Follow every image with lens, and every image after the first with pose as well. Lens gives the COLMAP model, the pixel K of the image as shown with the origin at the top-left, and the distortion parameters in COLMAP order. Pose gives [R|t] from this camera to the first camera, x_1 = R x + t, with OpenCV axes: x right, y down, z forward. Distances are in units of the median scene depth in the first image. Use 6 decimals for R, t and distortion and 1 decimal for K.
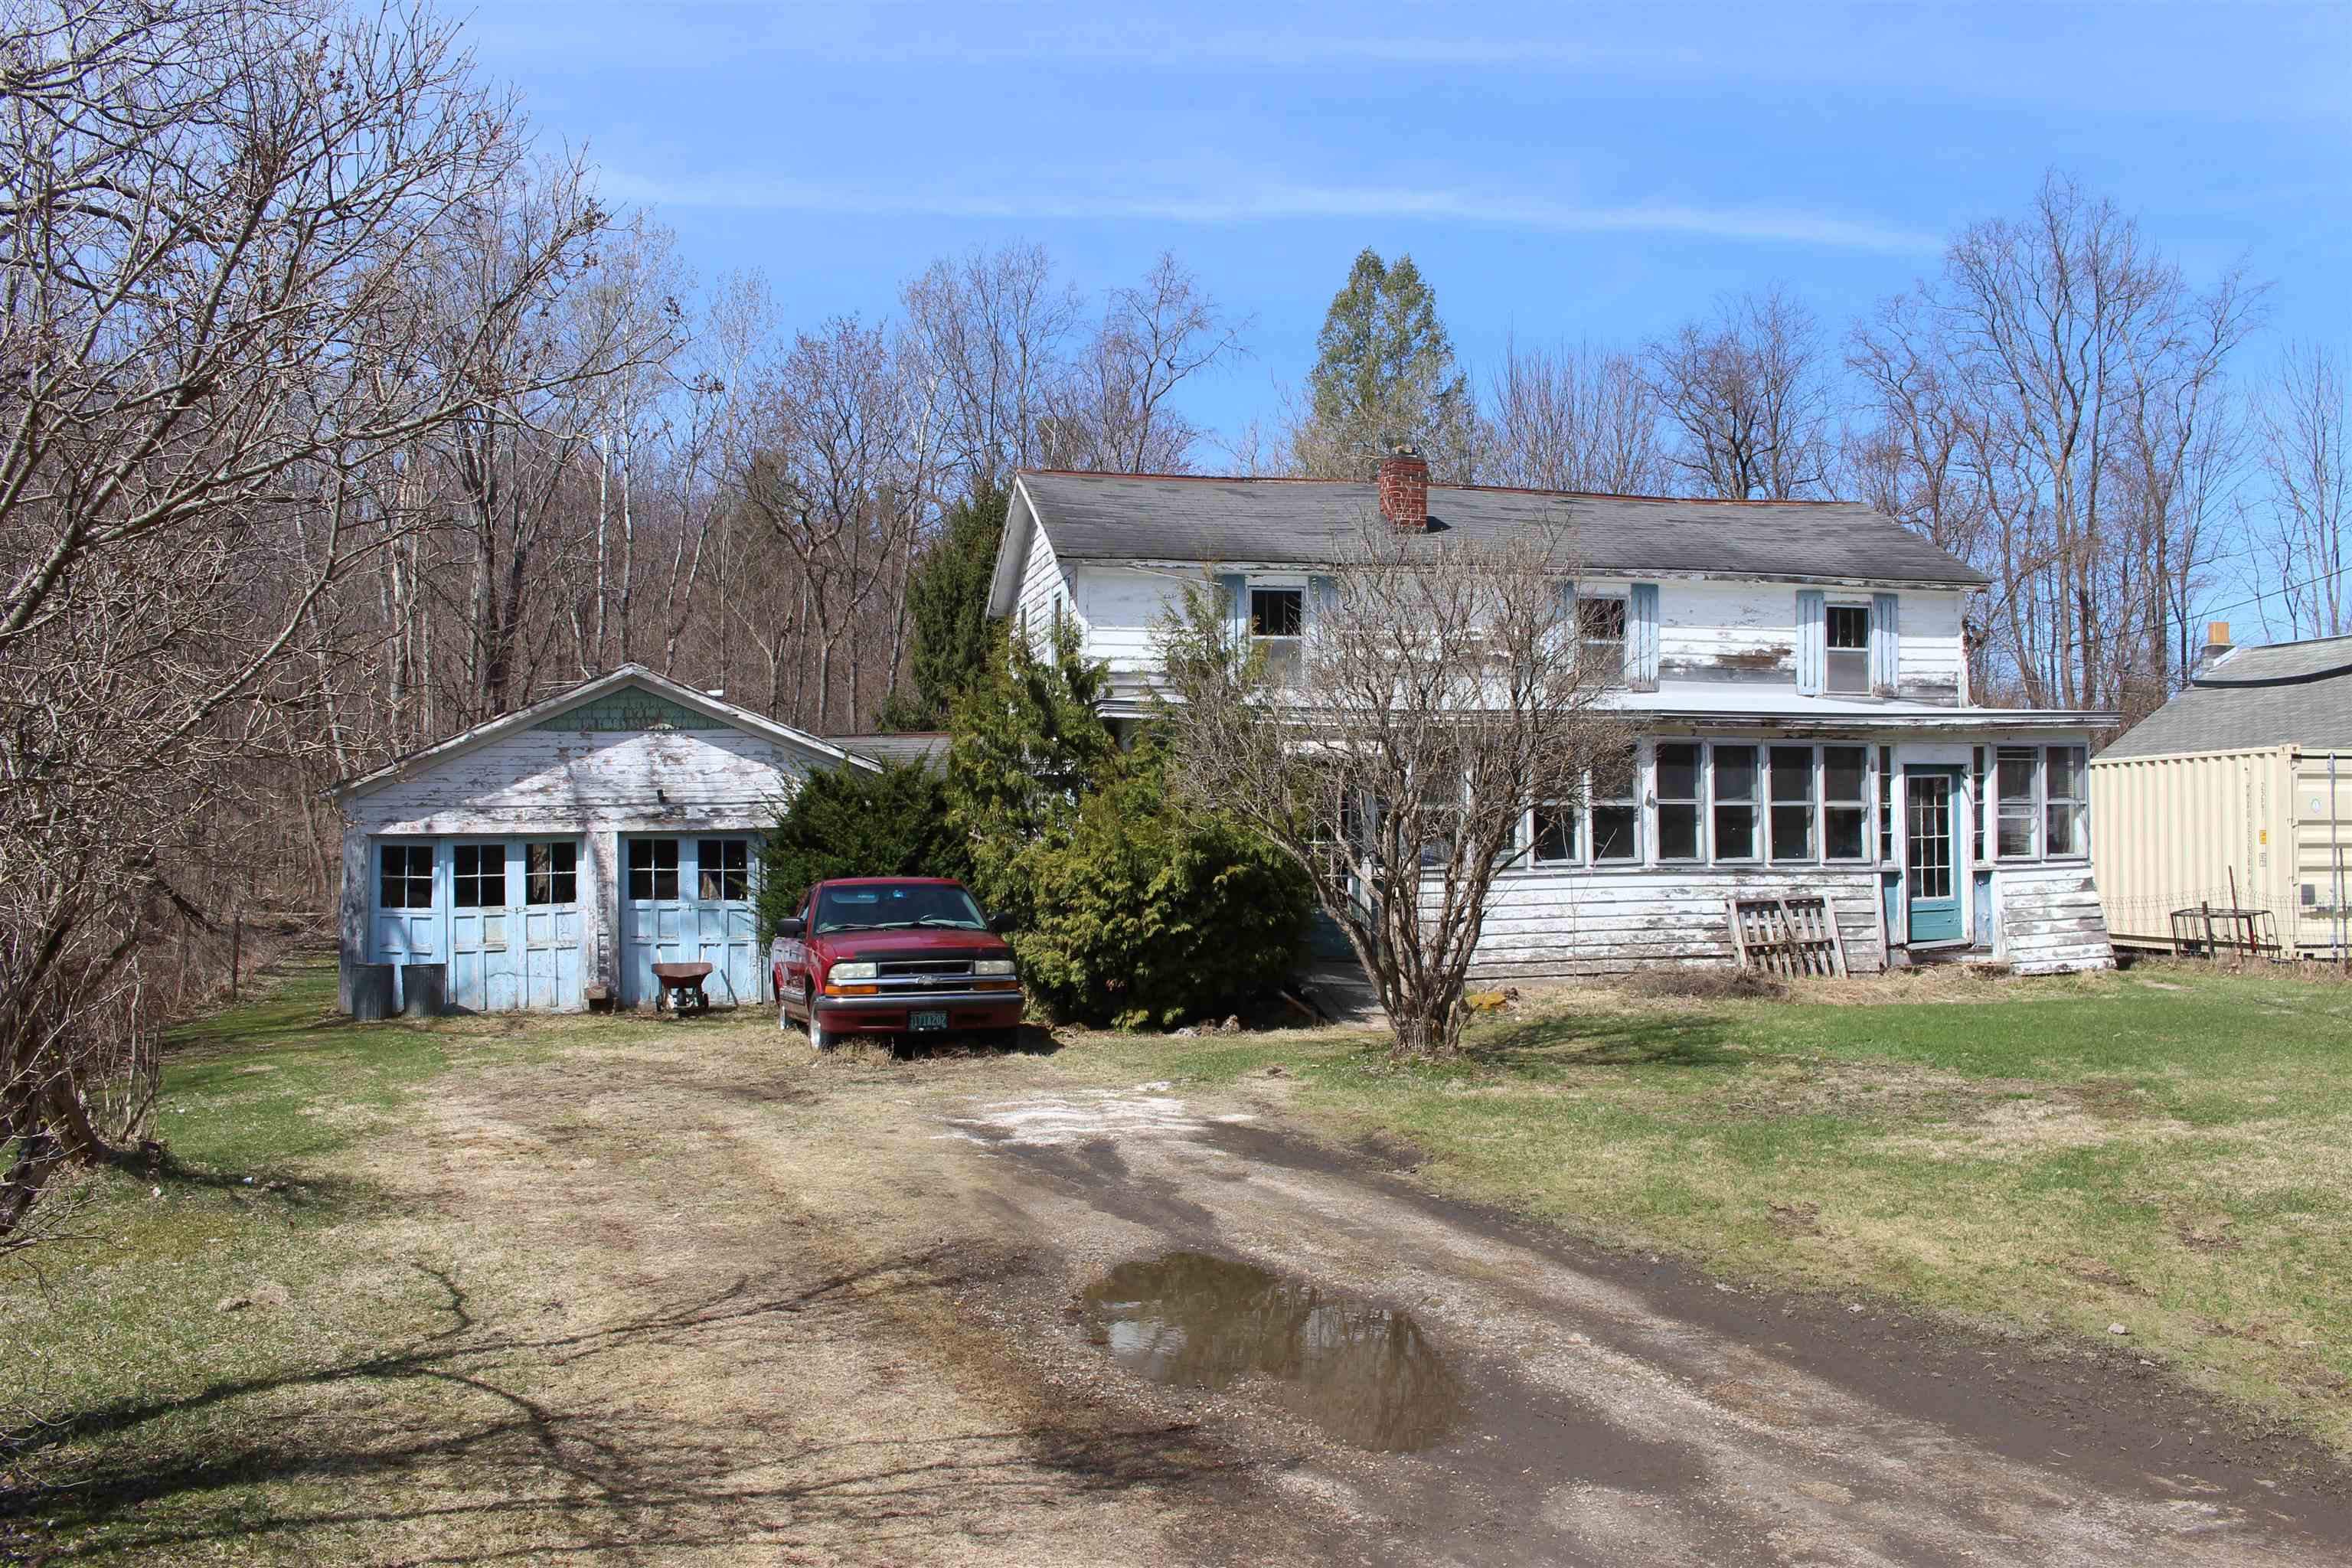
lens RADIAL K [[2026.2, 0, 1185.3], [0, 2026.2, 761.8], [0, 0, 1]] dist [-0.154018, 0.134022]
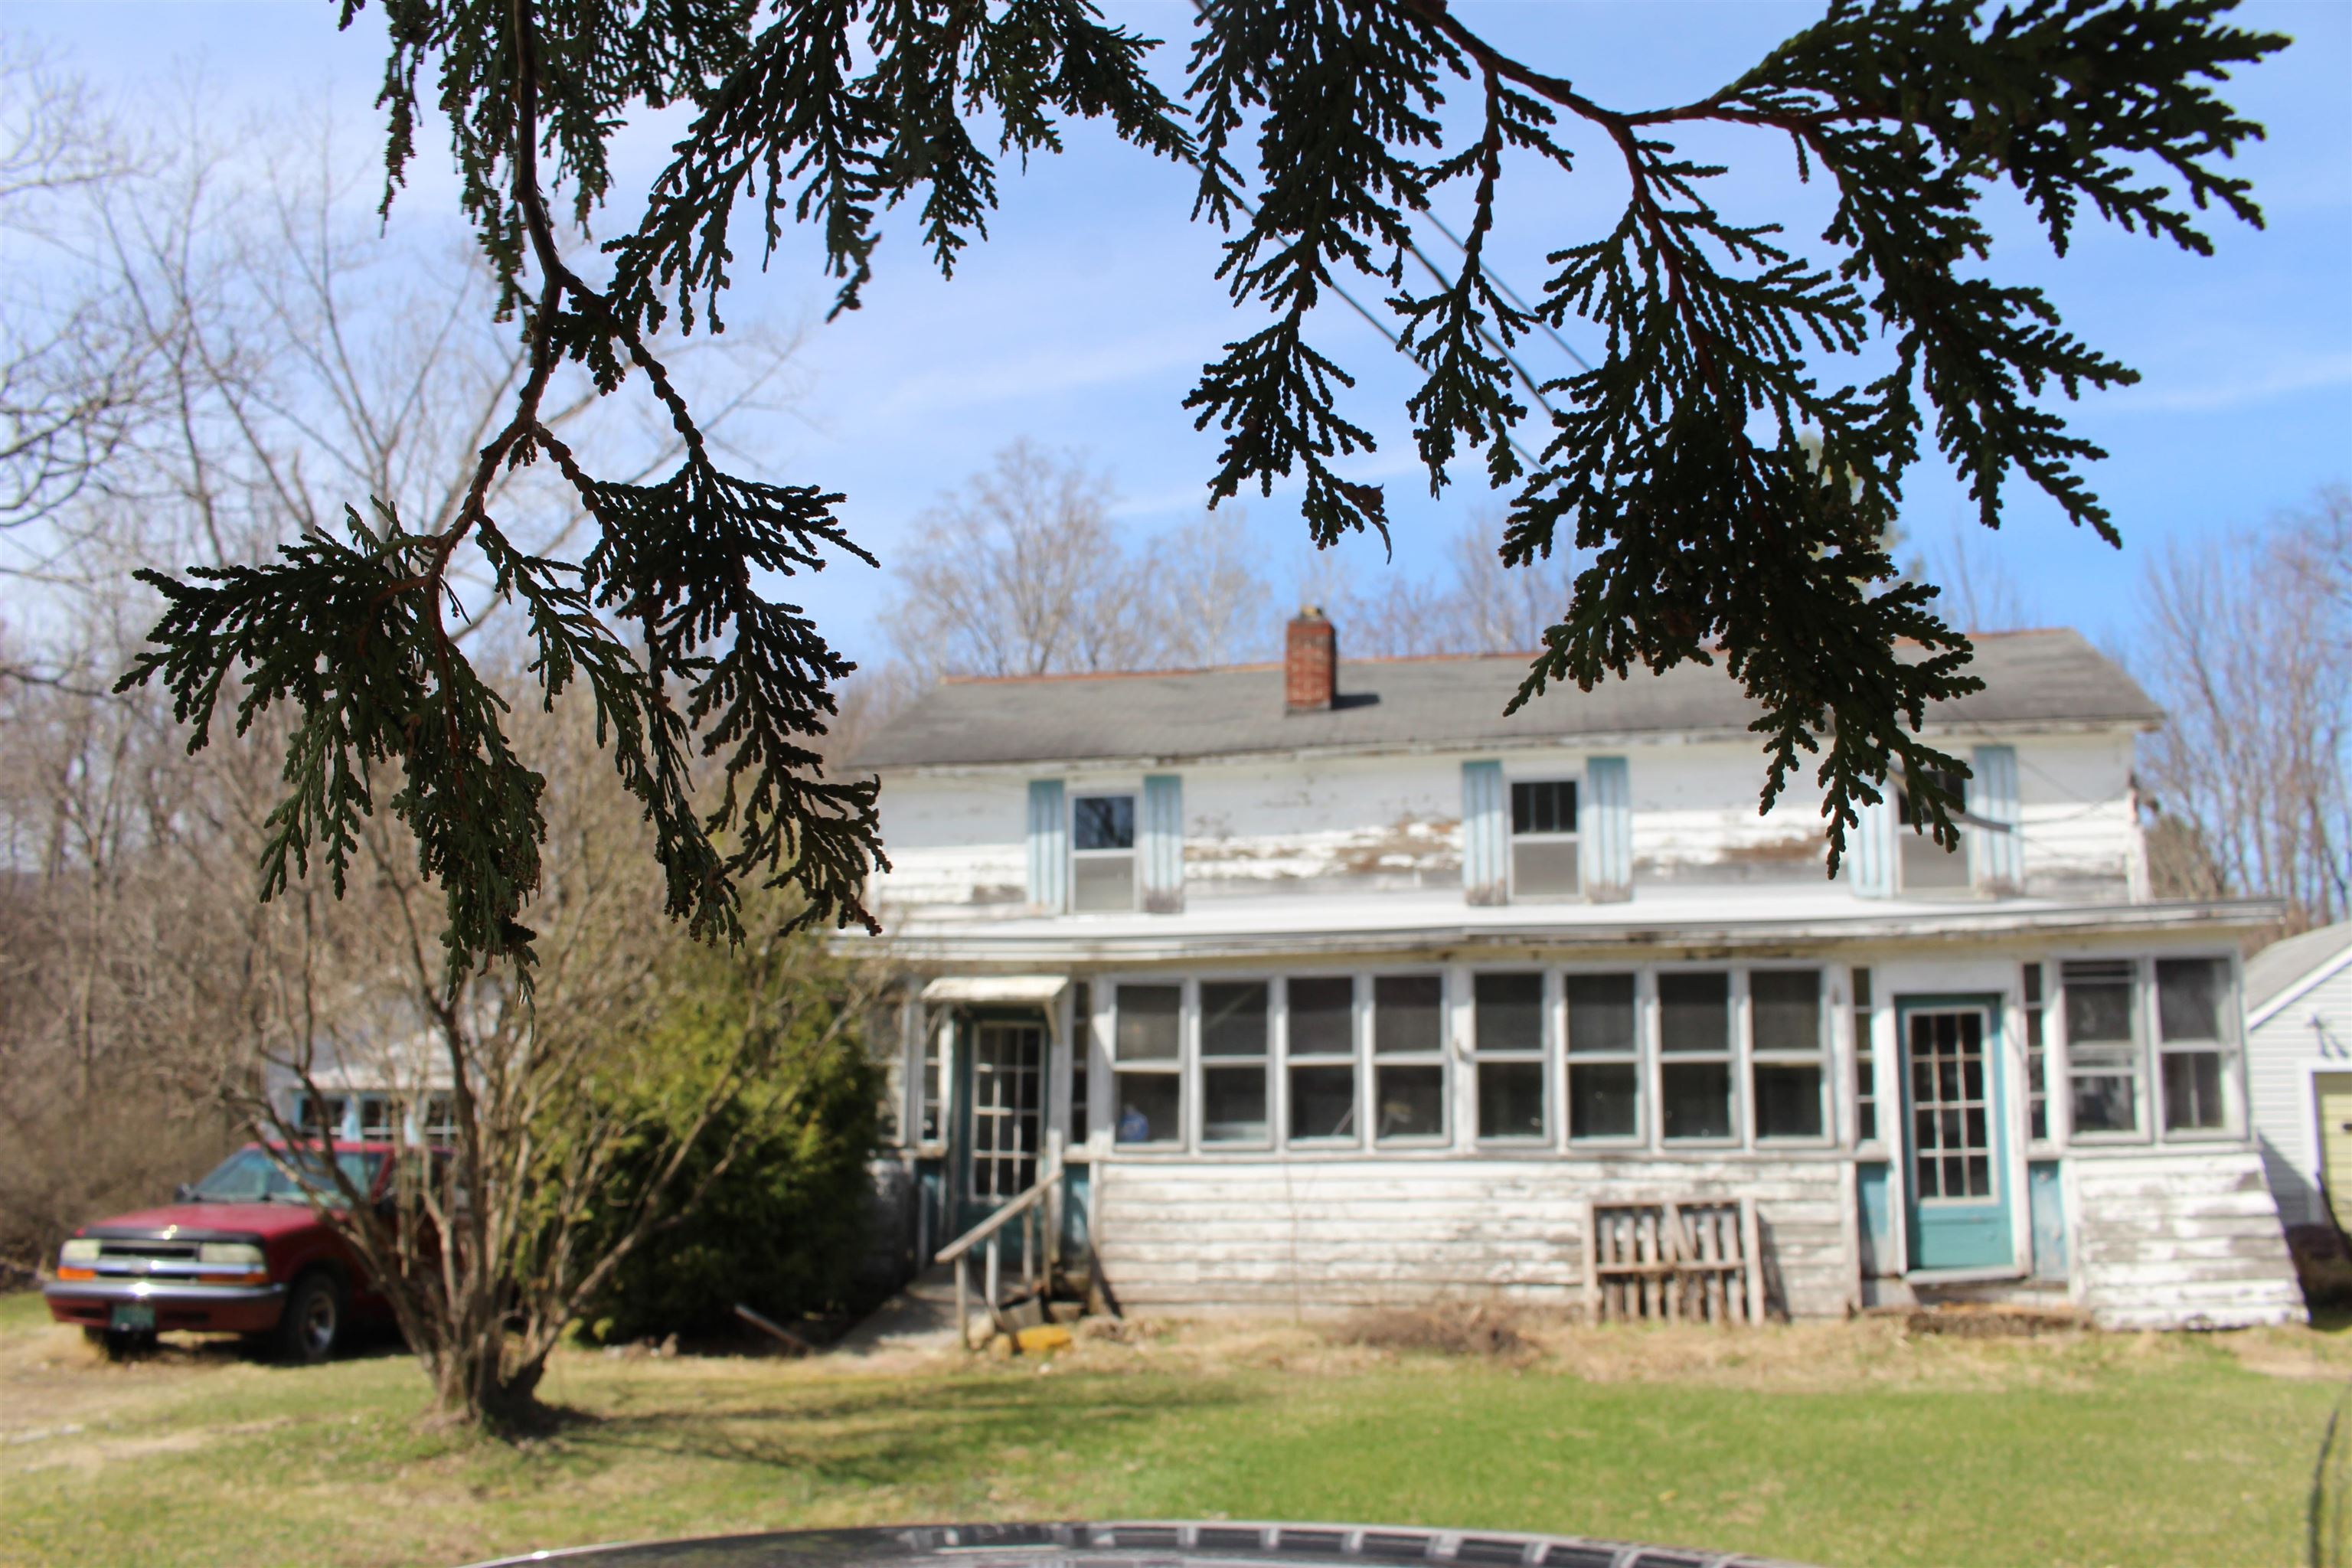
lens RADIAL K [[1943.2, 0, 1176.0], [0, 1943.2, 784.0], [0, 0, 1]] dist [-0.148751, 0.116421]
pose [[0.906622, -0.063960, -0.417068, 0.411878], [0.011311, 0.991773, -0.127506, 0.010109], [0.421792, 0.110882, 0.899887, 0.330655]]
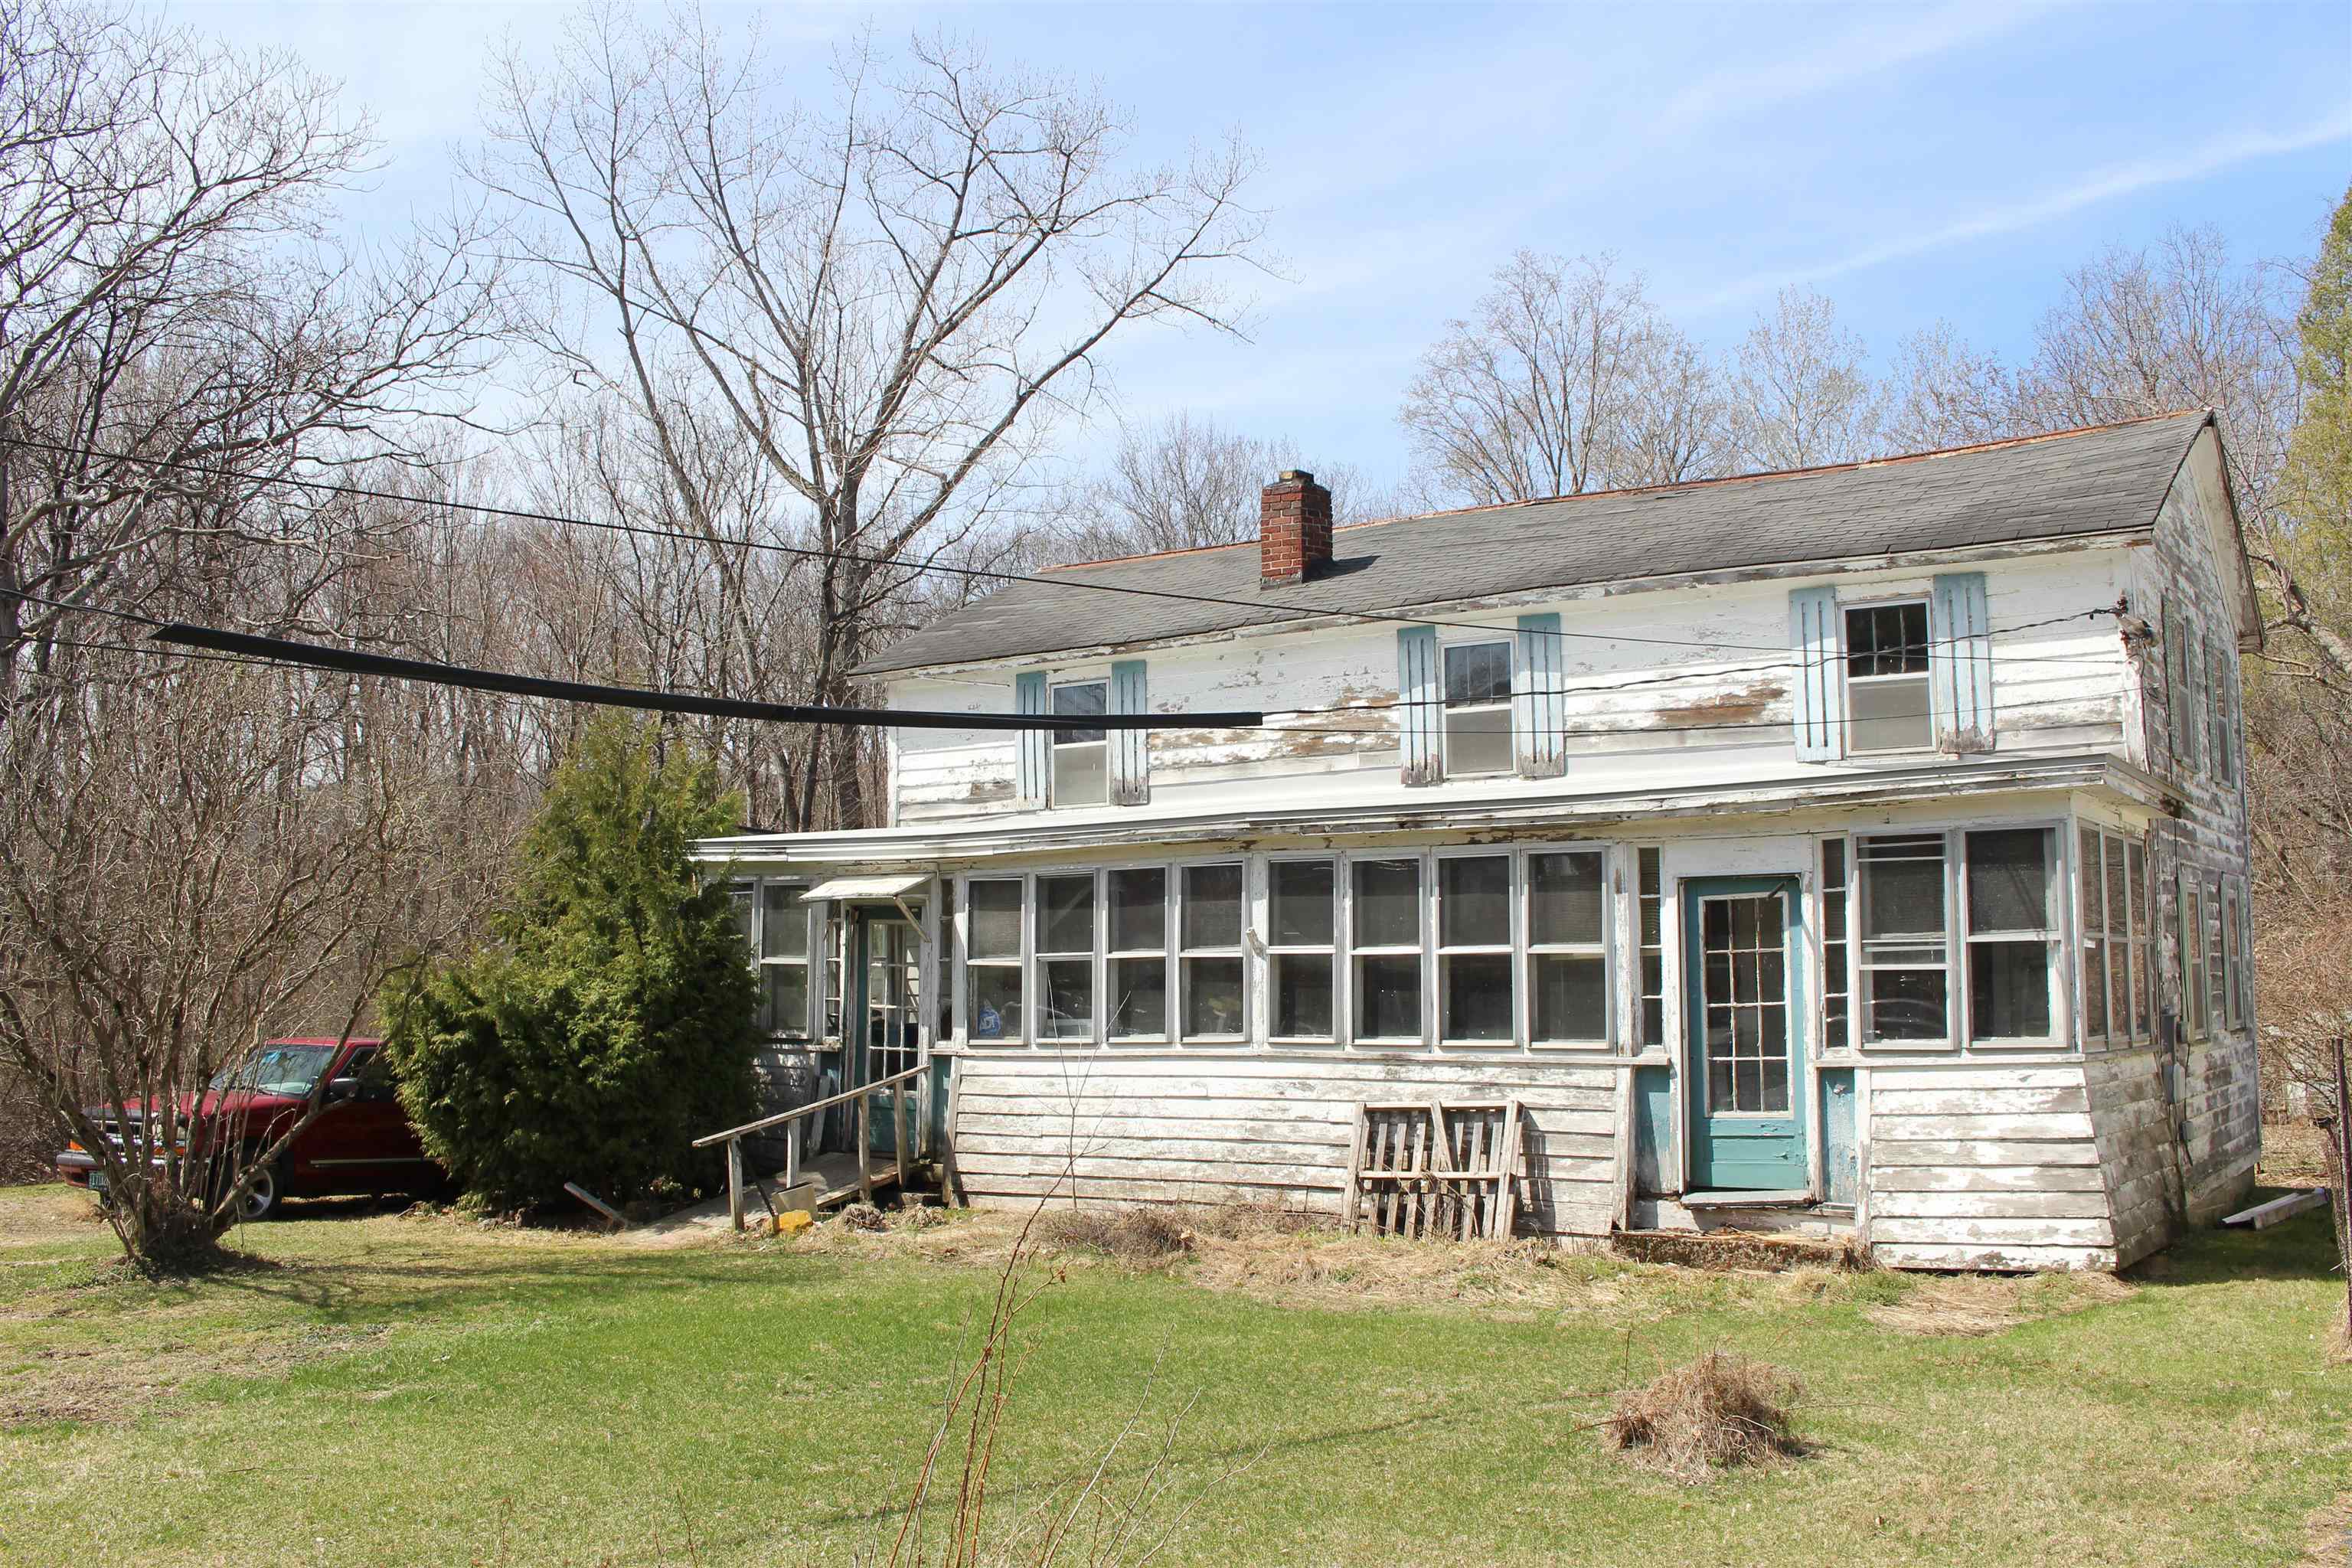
lens RADIAL K [[2150.0, 0, 1176.0], [0, 2150.0, 784.0], [0, 0, 1]] dist [-0.103352, 0.004319]
pose [[0.691722, -0.067253, -0.719025, 0.704611], [0.028753, 0.997430, -0.065633, 0.010489], [0.721591, 0.024726, 0.691878, 0.466680]]
